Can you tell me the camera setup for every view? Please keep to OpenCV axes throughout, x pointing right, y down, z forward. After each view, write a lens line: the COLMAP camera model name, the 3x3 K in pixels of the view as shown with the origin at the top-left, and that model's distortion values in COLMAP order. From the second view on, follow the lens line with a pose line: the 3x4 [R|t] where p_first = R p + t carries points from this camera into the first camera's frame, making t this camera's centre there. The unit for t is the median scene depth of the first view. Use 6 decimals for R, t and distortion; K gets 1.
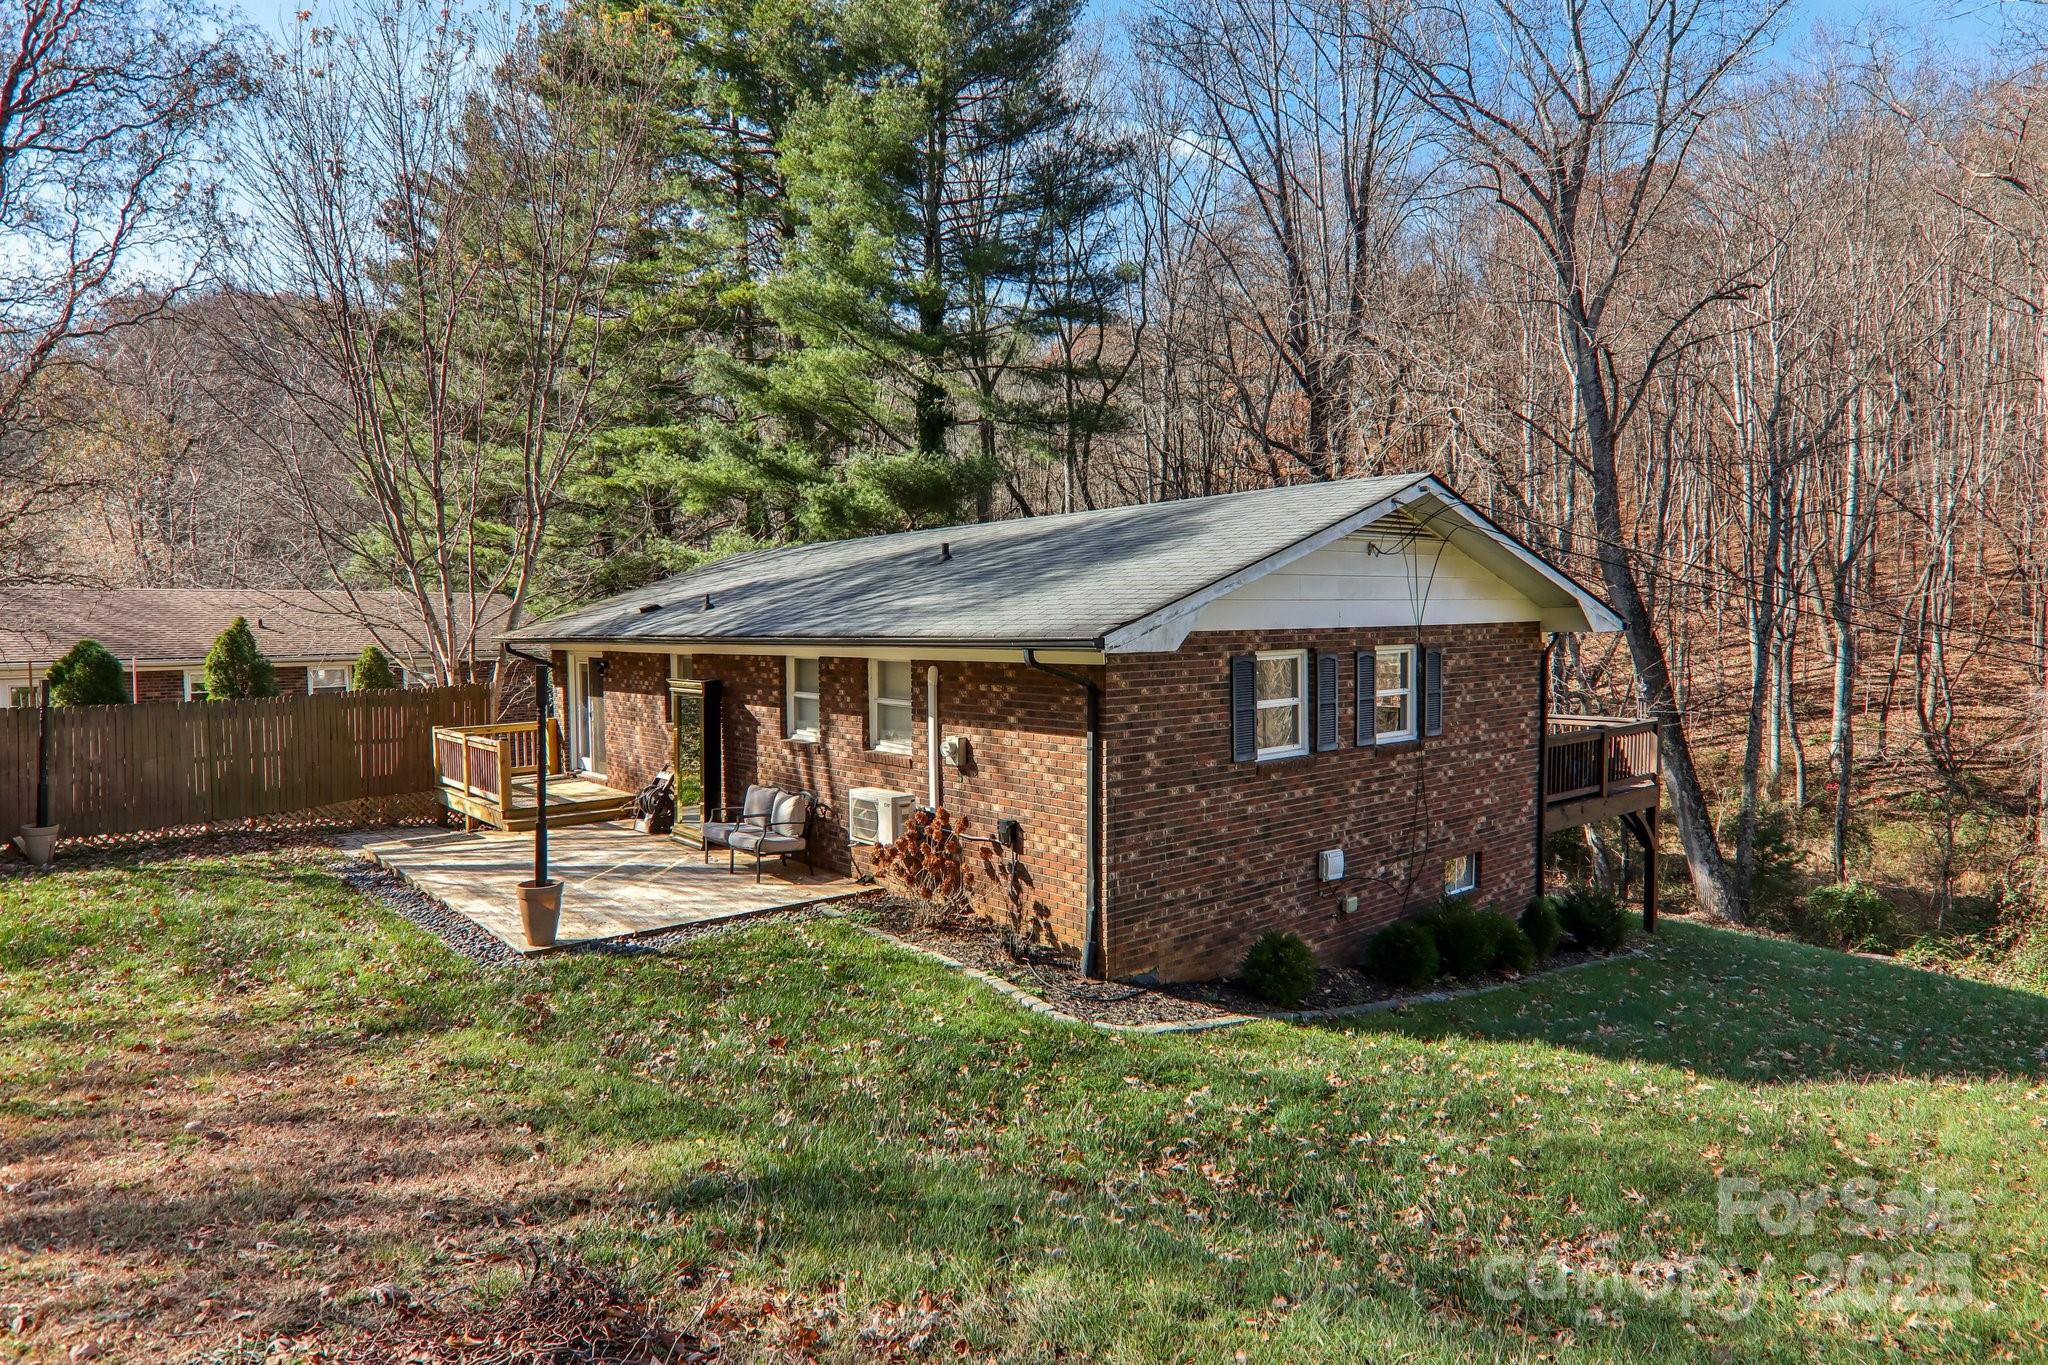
lens RADIAL K [[1158.9, 0, 1019.9], [0, 1158.9, 673.5], [0, 0, 1]] dist [-0.011393, -0.001074]
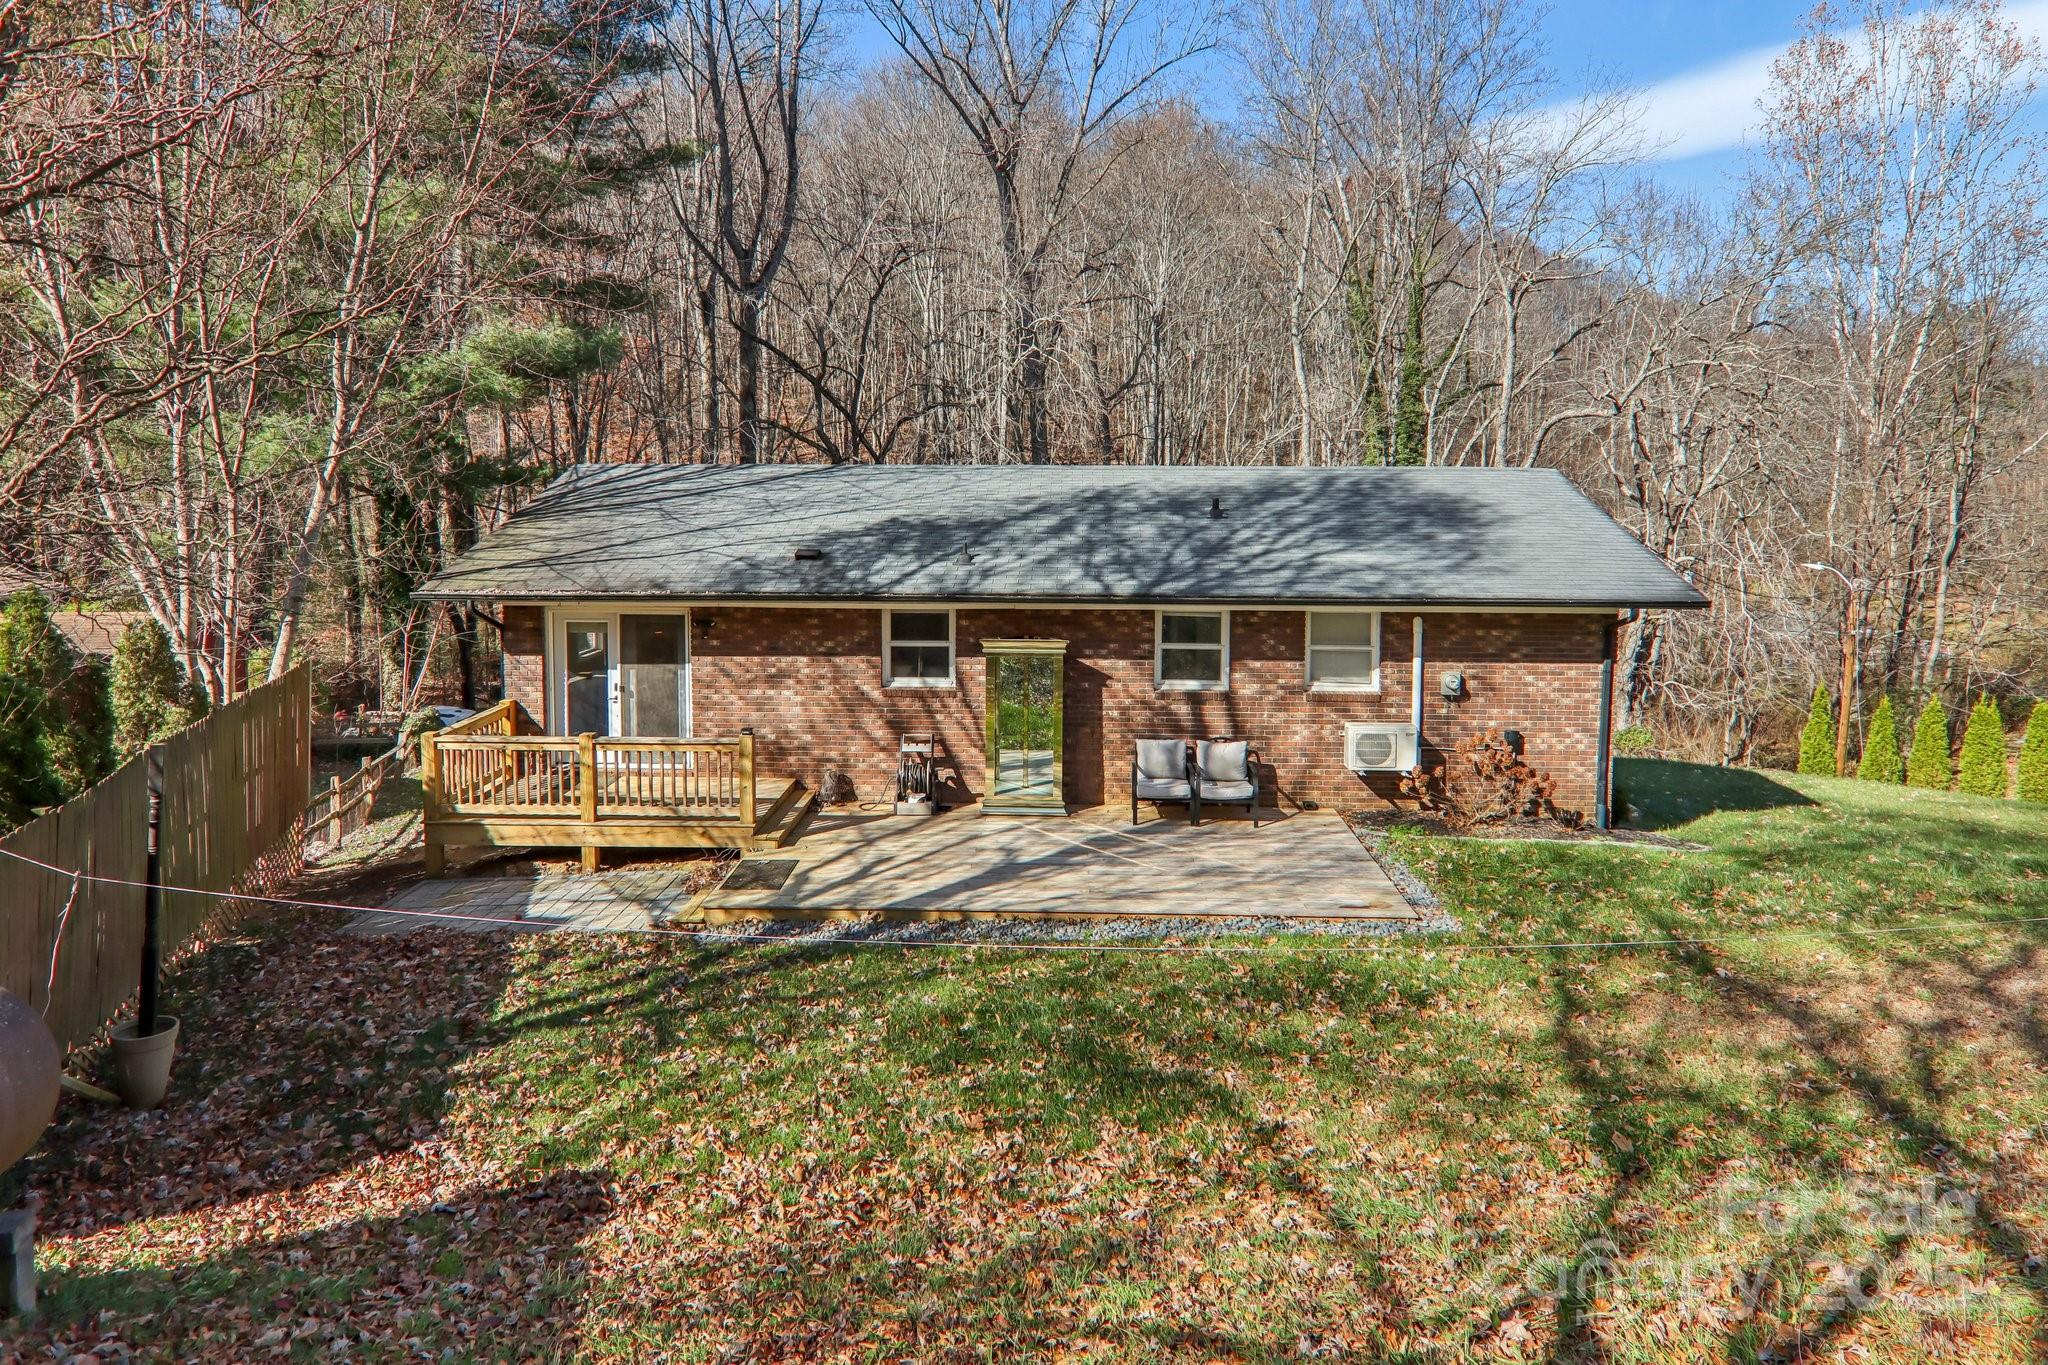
lens RADIAL K [[1203.8, 0, 985.2], [0, 1203.8, 557.0], [0, 0, 1]] dist [-0.003244, -0.001933]
pose [[0.671034, -0.034047, 0.740644, -1.066707], [0.019317, 0.999409, 0.028441, -0.092789], [-0.741174, -0.004777, 0.671295, 0.385209]]
